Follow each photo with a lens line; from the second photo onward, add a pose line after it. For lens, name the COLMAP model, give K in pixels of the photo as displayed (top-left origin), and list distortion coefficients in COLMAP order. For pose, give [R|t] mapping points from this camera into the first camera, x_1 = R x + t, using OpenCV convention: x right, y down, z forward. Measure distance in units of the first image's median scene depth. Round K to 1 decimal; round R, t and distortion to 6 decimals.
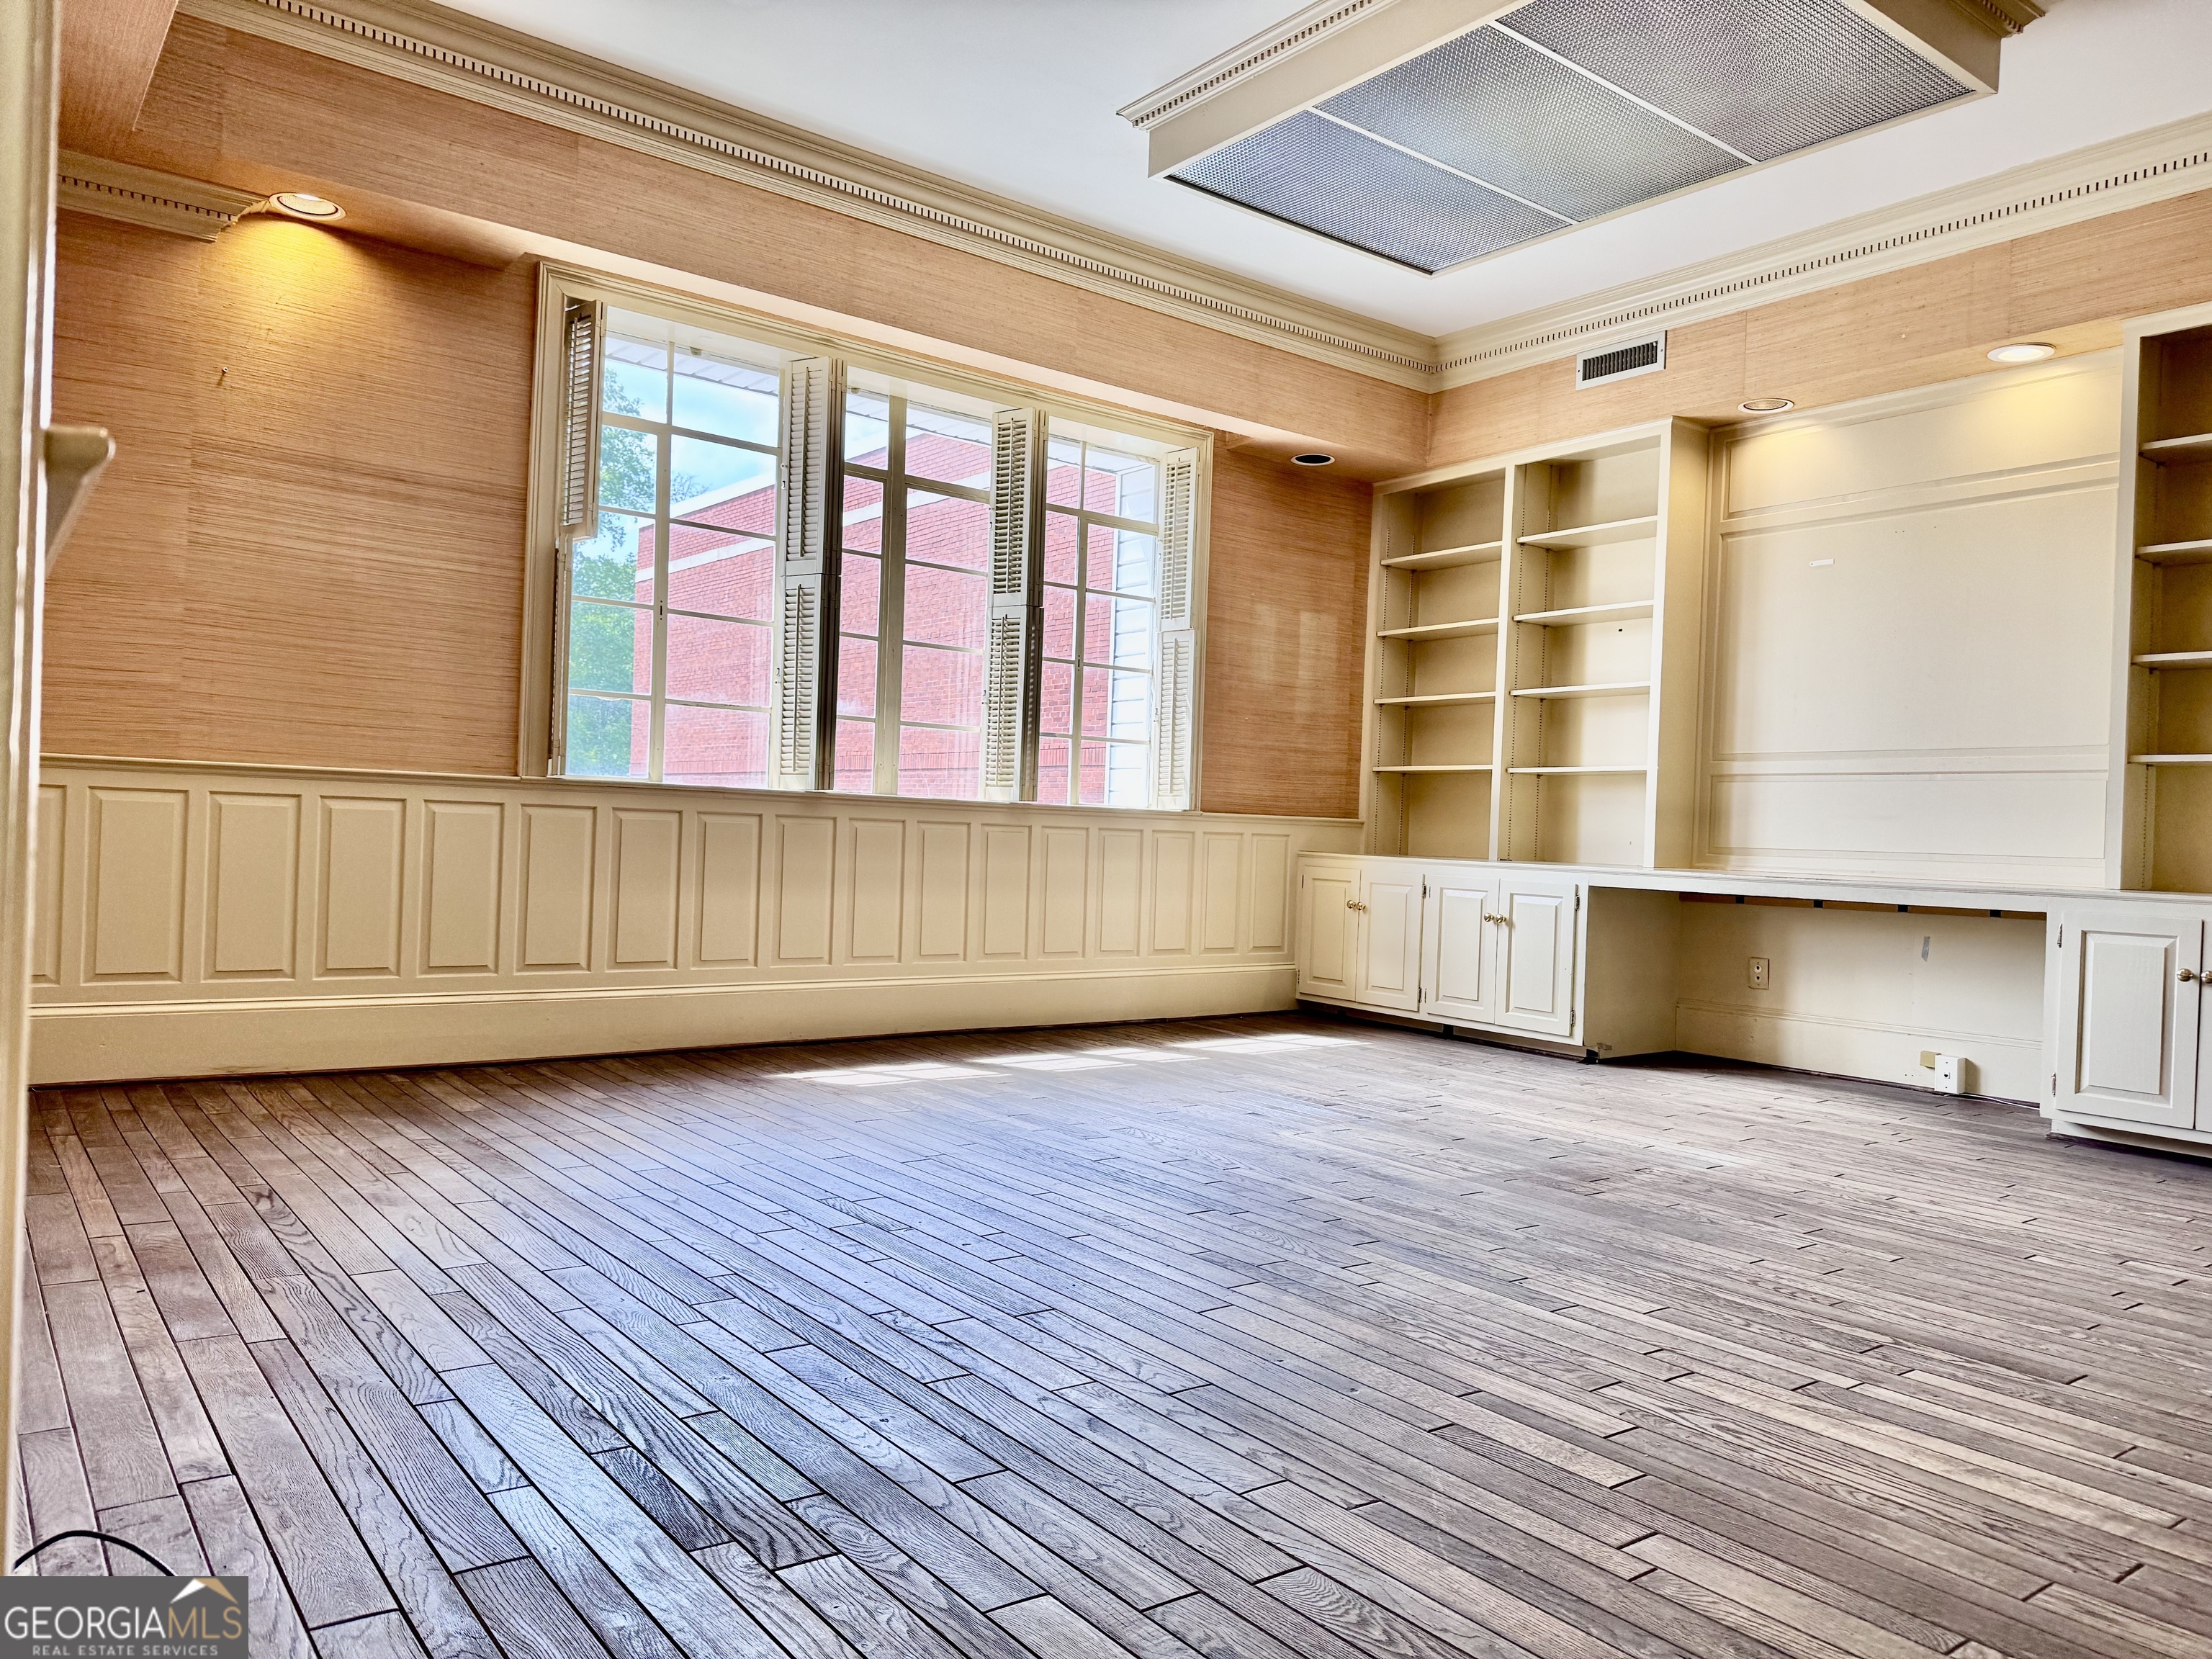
lens RADIAL K [[1554.8, 0, 1106.0], [0, 1554.8, 829.5], [0, 0, 1]] dist [-0.002227, -0.001349]
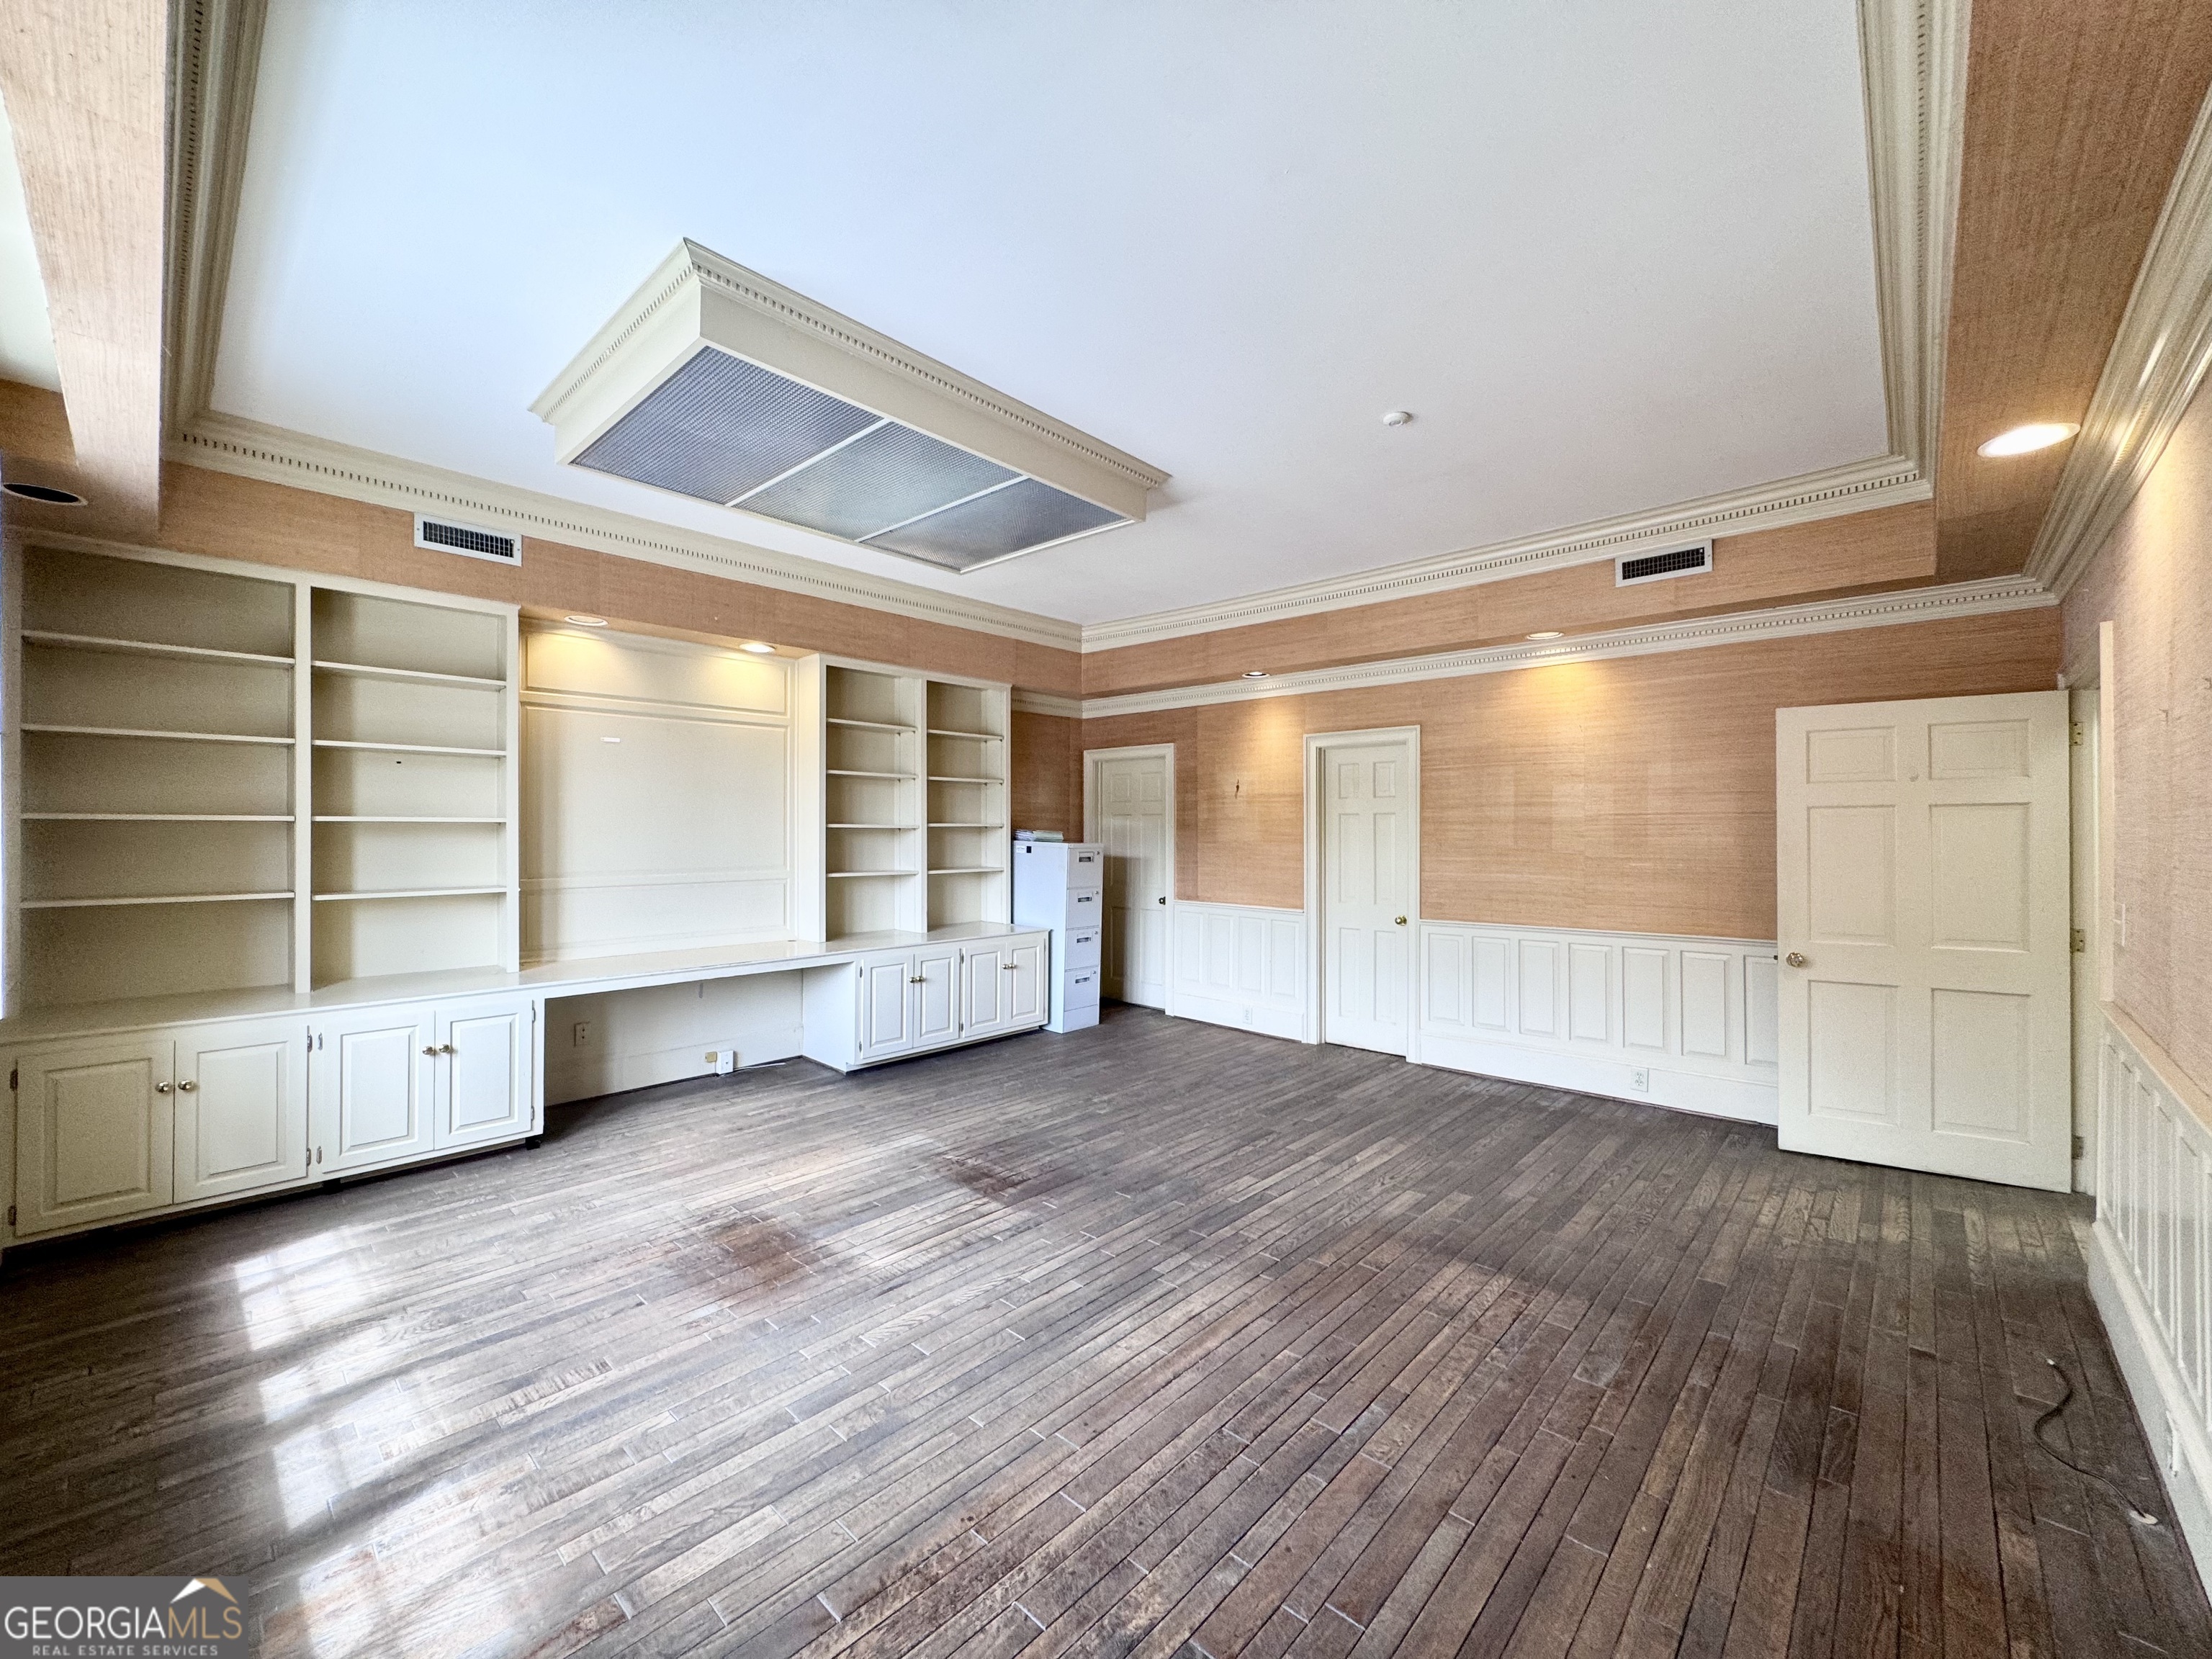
lens RADIAL K [[886.8, 0, 1106.0], [0, 886.8, 829.5], [0, 0, 1]] dist [0.001342, 0.000287]
pose [[-0.172117, -0.030775, 0.984596, -0.947171], [-0.010688, 0.999511, 0.029373, -0.260493], [-0.985018, -0.005468, -0.172362, 1.533750]]
